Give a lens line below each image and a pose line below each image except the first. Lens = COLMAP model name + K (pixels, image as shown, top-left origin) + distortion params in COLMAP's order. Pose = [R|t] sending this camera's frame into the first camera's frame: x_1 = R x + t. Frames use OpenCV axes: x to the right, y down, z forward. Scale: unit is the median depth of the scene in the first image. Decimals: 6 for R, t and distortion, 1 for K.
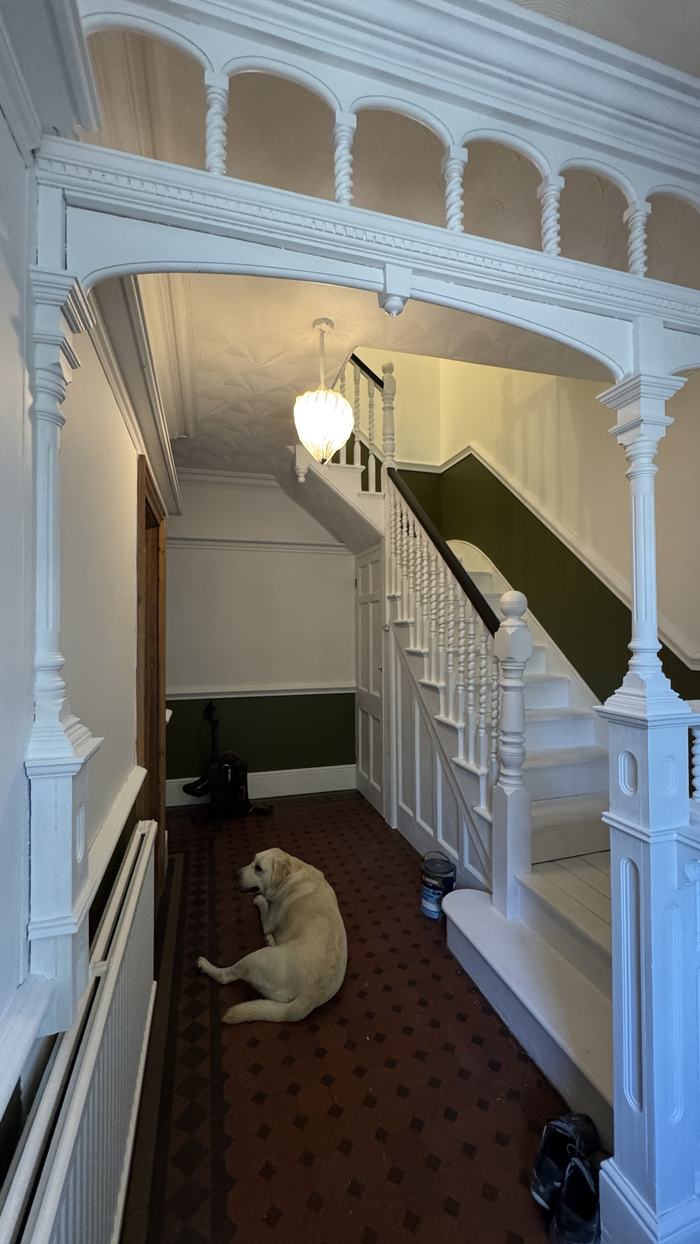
lens RADIAL K [[500.7, 0, 350.0], [0, 500.7, 622.0], [0, 0, 1]] dist [0.000433, 0.000083]
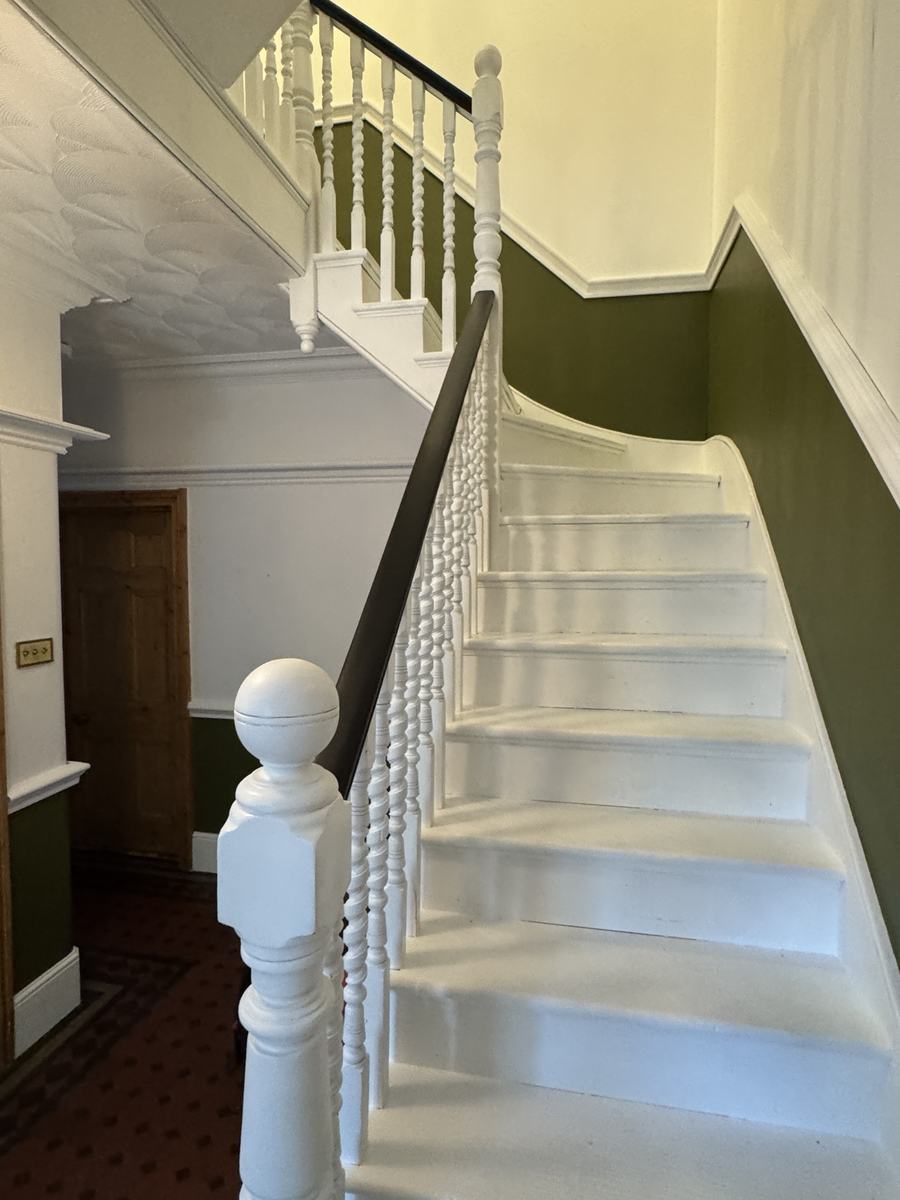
lens RADIAL K [[644.4, 0, 450.0], [0, 644.4, 600.0], [0, 0, 1]] dist [0.000740, -0.000963]
pose [[0.881213, 0.038095, -0.471181, 0.340103], [-0.003740, 0.997278, 0.073635, -0.070905], [0.472704, -0.063126, 0.878957, 0.452300]]
